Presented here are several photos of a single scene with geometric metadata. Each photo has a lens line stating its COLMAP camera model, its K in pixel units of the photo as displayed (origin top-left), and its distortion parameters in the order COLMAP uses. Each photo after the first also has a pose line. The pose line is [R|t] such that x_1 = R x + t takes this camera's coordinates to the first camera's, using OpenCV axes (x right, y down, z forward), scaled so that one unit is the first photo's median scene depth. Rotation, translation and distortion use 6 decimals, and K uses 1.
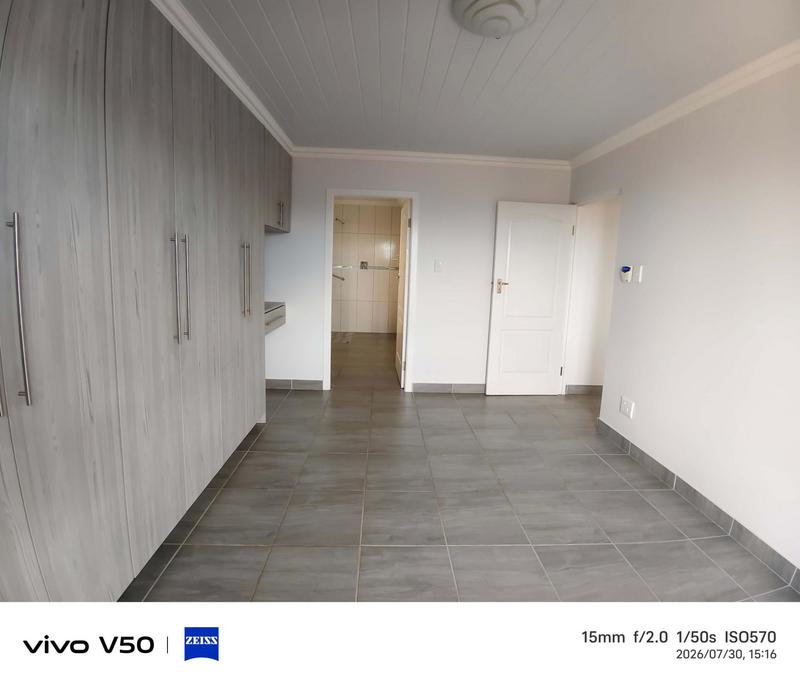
lens RADIAL K [[361.7, 0, 400.4], [0, 361.7, 301.0], [0, 0, 1]] dist [-0.031629, -0.000047]
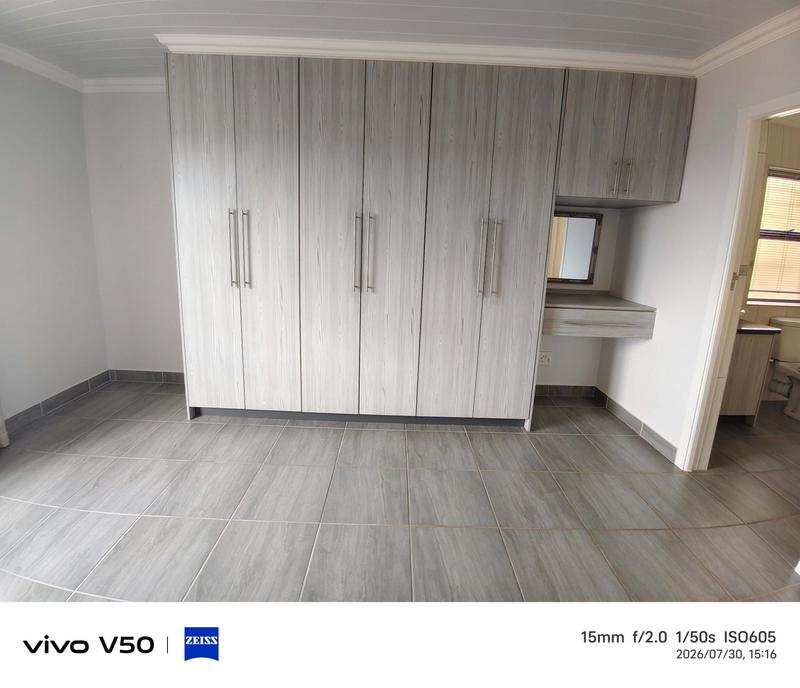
lens RADIAL K [[361.7, 0, 400.4], [0, 361.7, 301.0], [0, 0, 1]] dist [-0.031629, -0.000047]
pose [[-0.044723, 0.135615, -0.989752, 0.556482], [-0.147984, 0.978913, 0.140817, -0.049968], [0.987978, 0.152766, -0.023711, 0.851987]]
